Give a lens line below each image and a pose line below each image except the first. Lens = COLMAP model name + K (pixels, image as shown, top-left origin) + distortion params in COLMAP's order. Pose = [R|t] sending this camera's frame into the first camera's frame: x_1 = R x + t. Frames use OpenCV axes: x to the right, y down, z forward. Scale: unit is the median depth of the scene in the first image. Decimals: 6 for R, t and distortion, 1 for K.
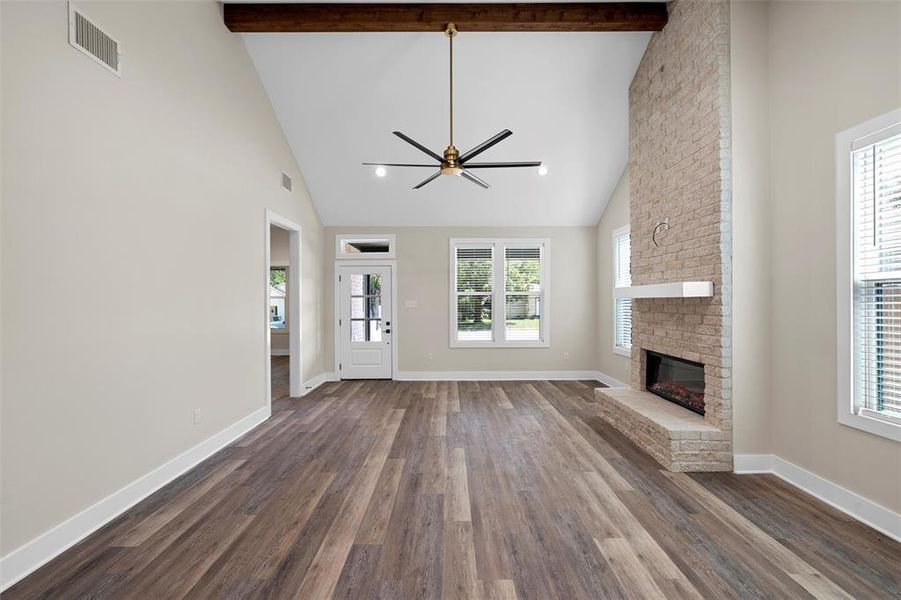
lens RADIAL K [[363.2, 0, 448.5], [0, 363.2, 301.2], [0, 0, 1]] dist [-0.001577, -0.000171]
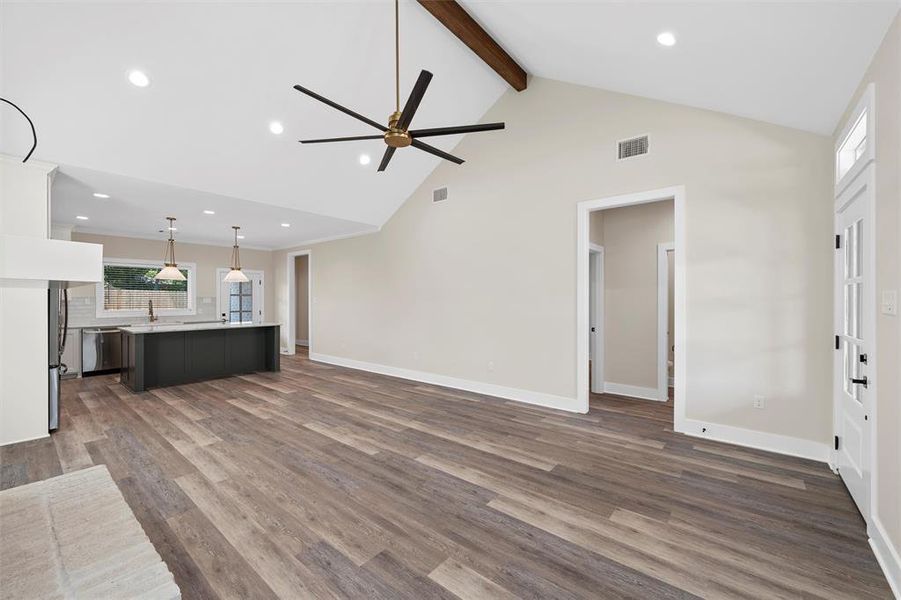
lens RADIAL K [[363.2, 0, 448.5], [0, 363.2, 301.2], [0, 0, 1]] dist [-0.001577, -0.000171]
pose [[-0.628387, 0.010515, -0.777830, 0.739648], [0.004429, 0.999941, 0.009940, 0.010677], [0.777889, 0.002801, -0.628396, 2.030248]]
